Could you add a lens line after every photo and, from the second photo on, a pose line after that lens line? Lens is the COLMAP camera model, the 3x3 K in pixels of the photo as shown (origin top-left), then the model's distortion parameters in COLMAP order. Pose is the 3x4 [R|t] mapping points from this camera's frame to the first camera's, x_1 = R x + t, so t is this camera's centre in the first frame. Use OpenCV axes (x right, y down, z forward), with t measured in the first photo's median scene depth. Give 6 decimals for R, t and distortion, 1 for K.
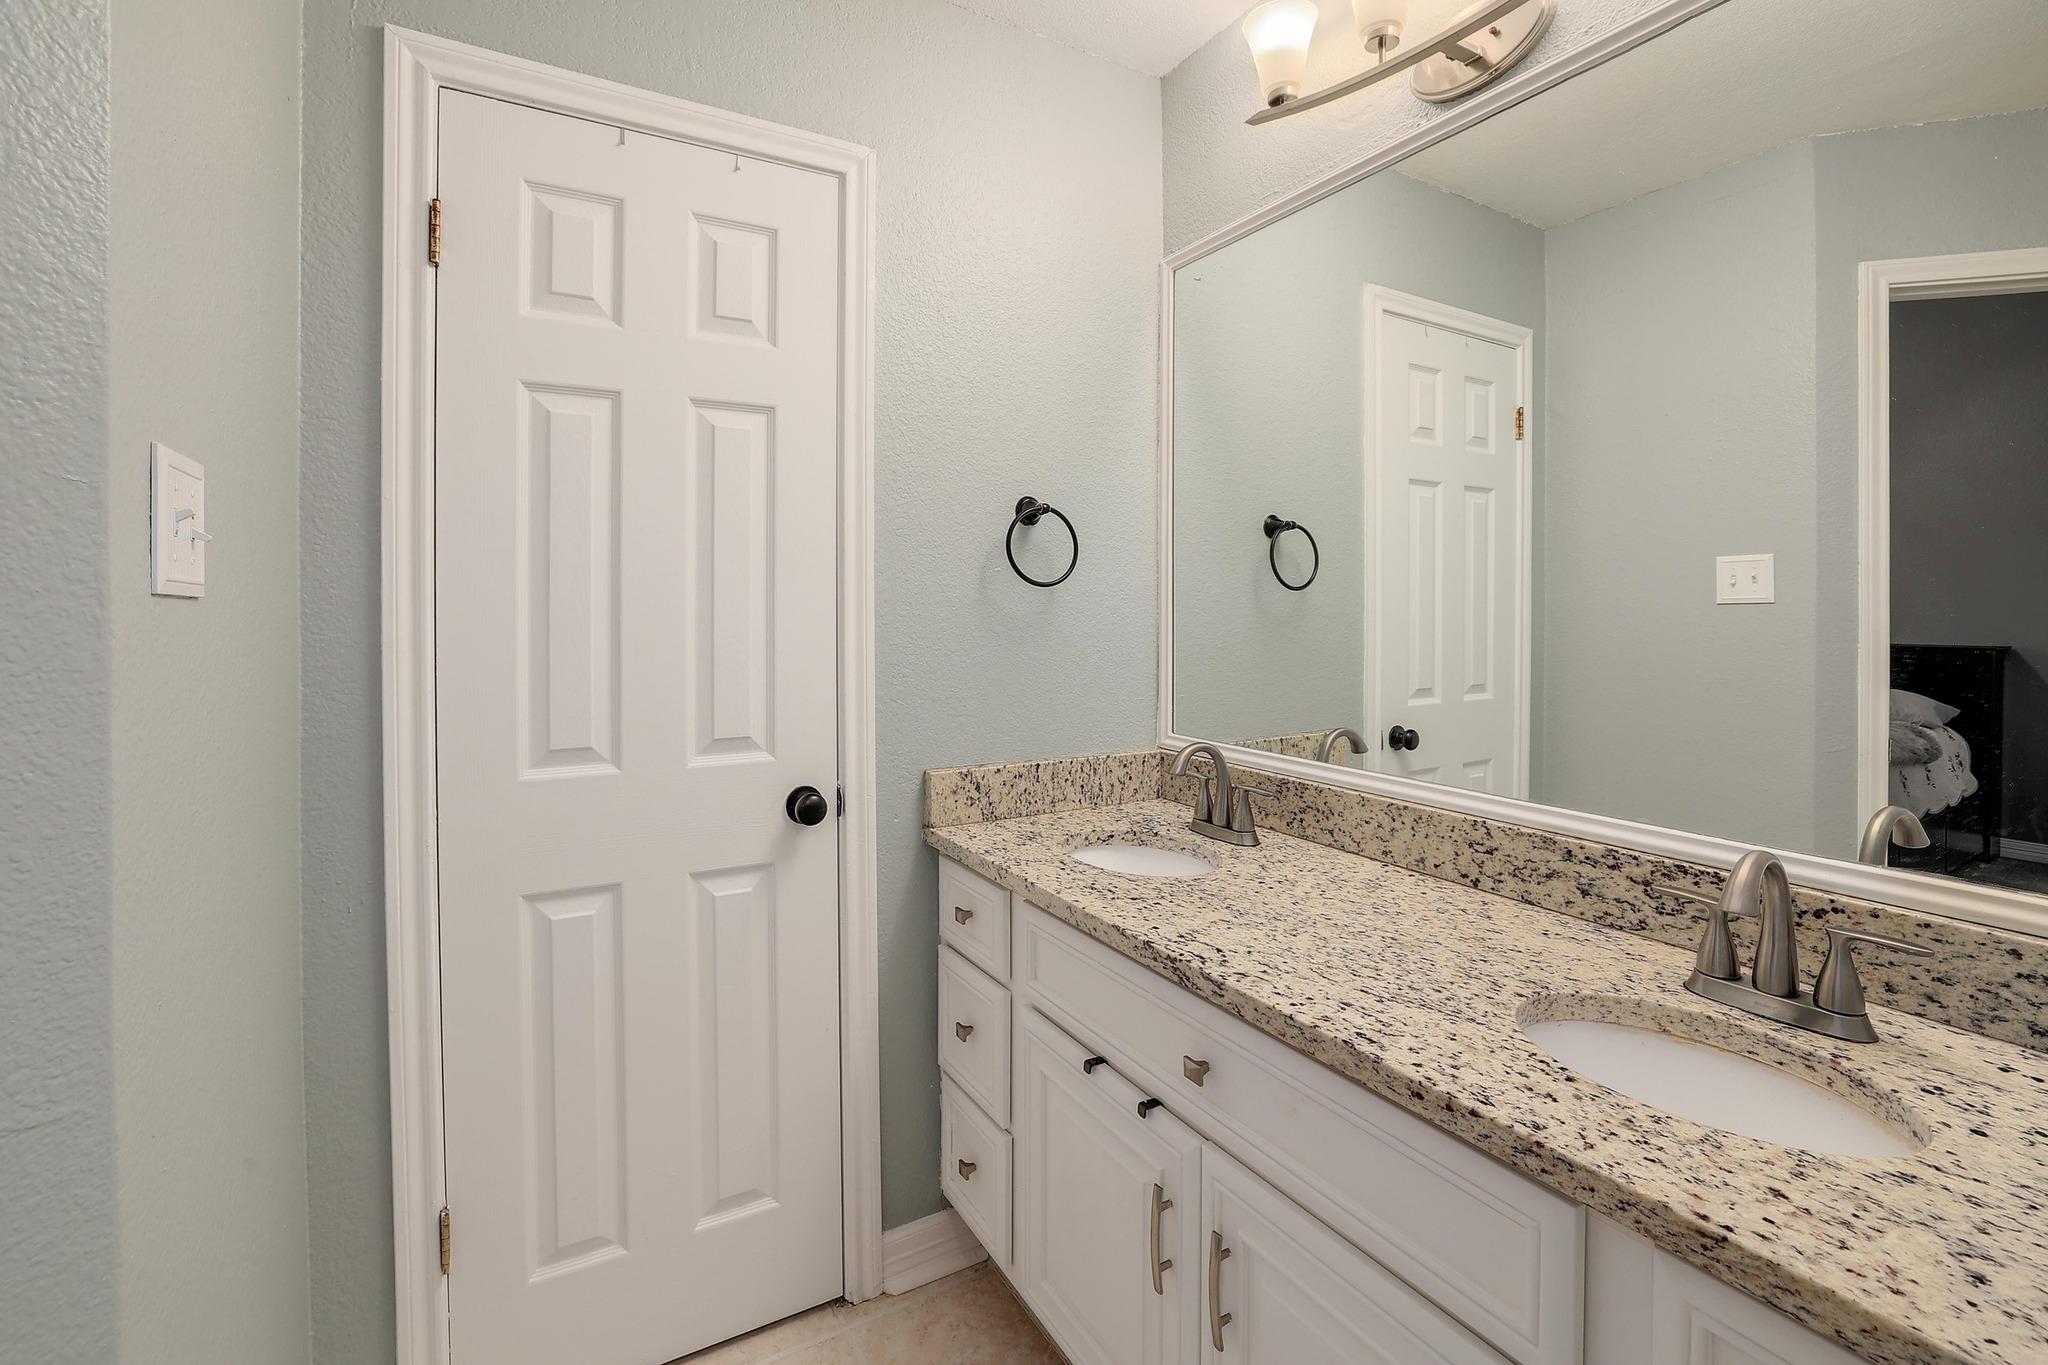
lens RADIAL K [[899.3, 0, 1016.5], [0, 899.3, 615.0], [0, 0, 1]] dist [-0.002560, -0.000274]
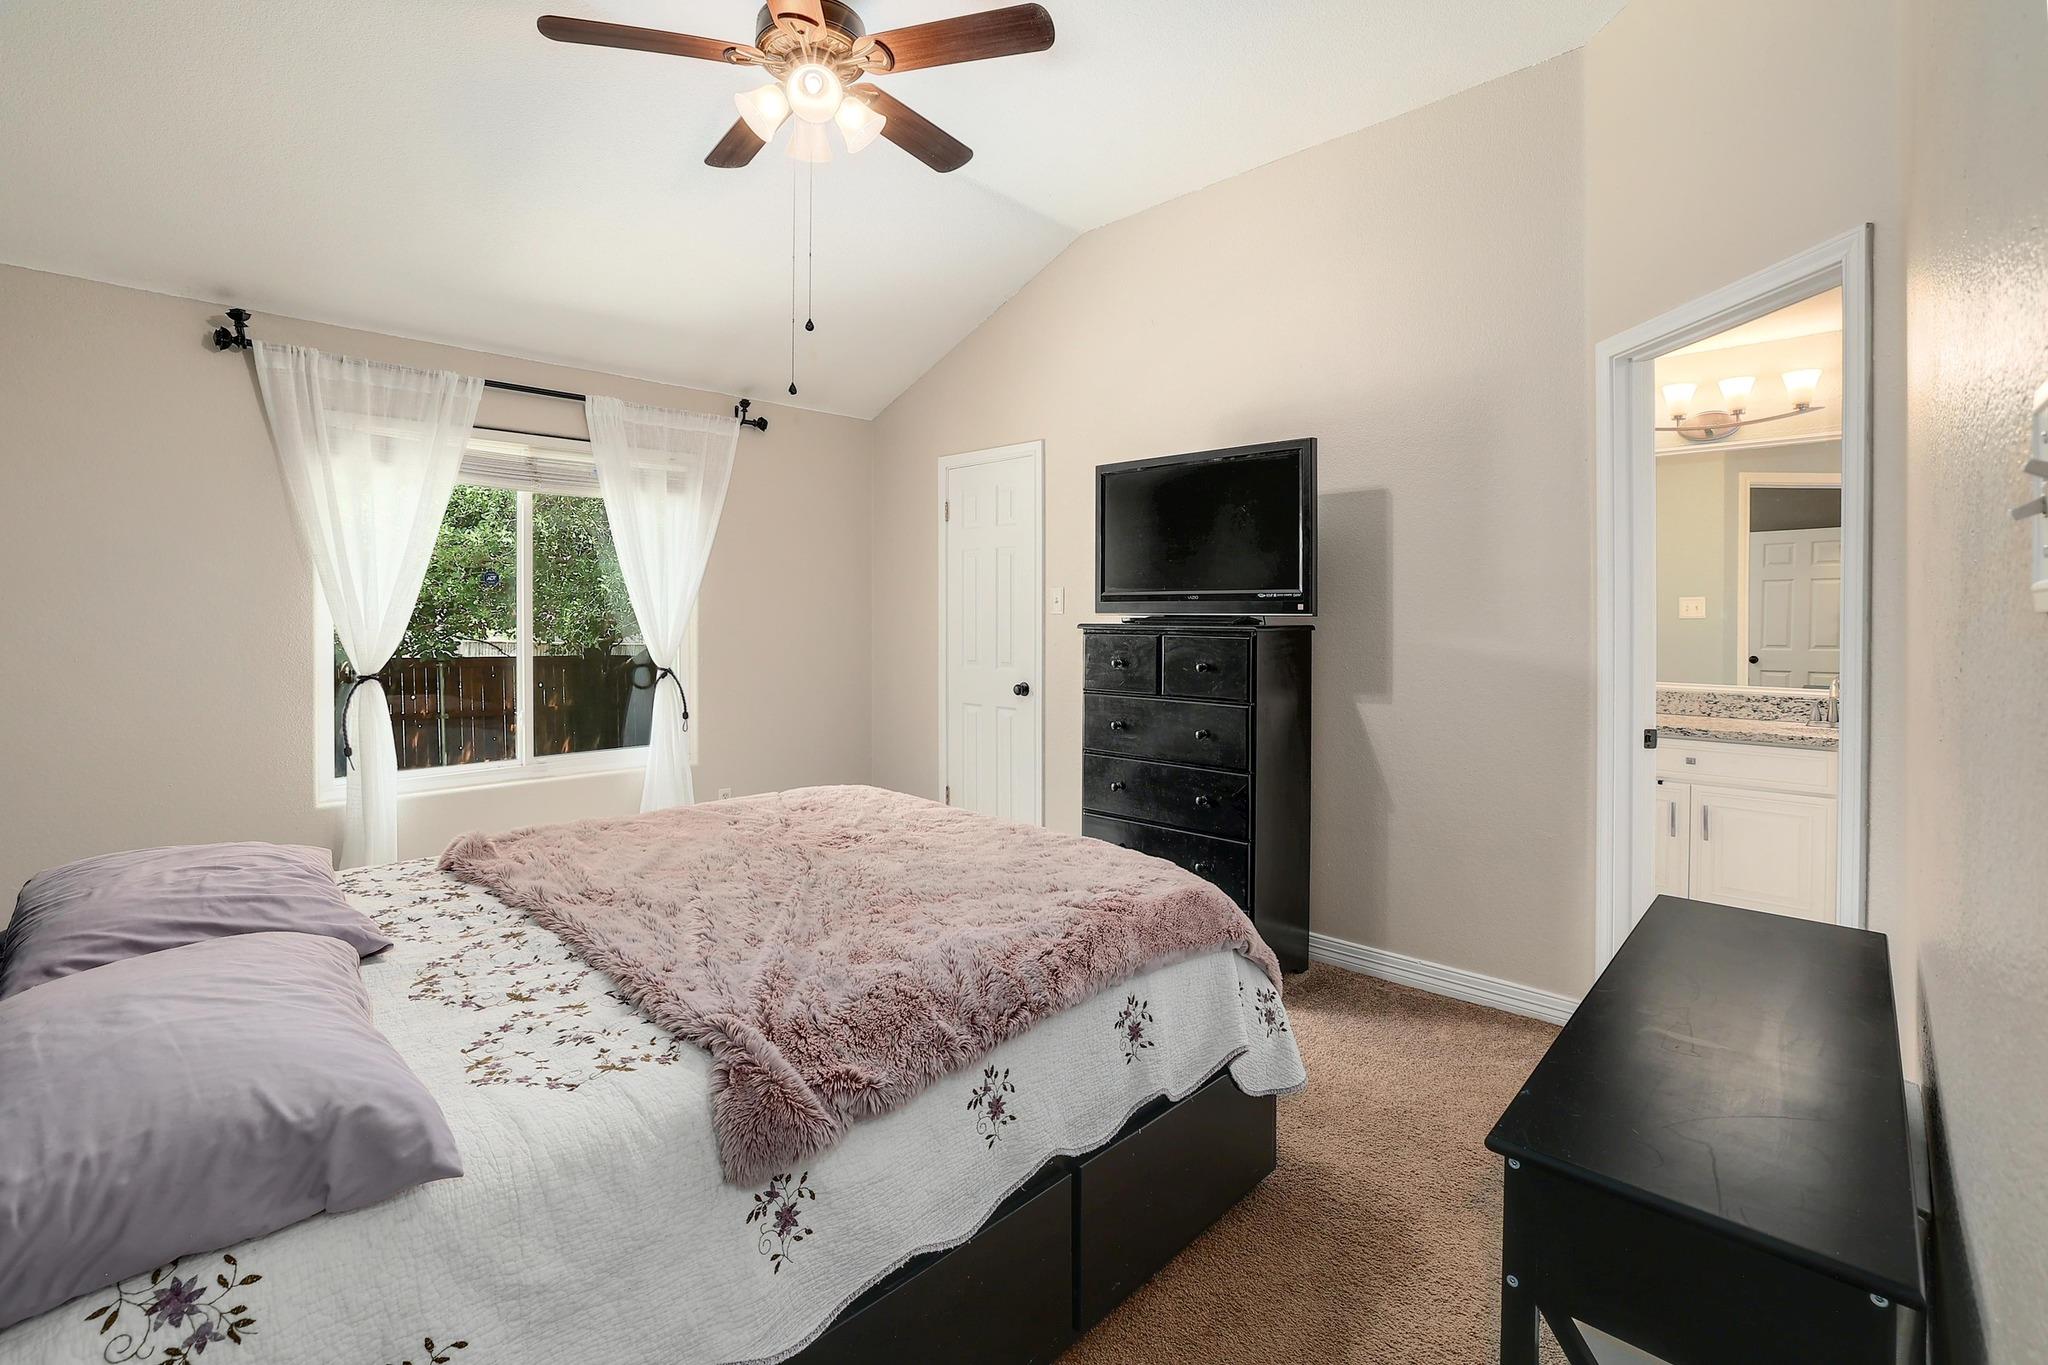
lens RADIAL K [[911.5, 0, 1020.8], [0, 911.5, 610.1], [0, 0, 1]] dist [0.000472, 0.000353]
pose [[0.955233, 0.012102, 0.295608, -2.518319], [-0.007562, 0.999835, -0.016498, 0.026930], [-0.295759, 0.013524, 0.955167, -1.172908]]
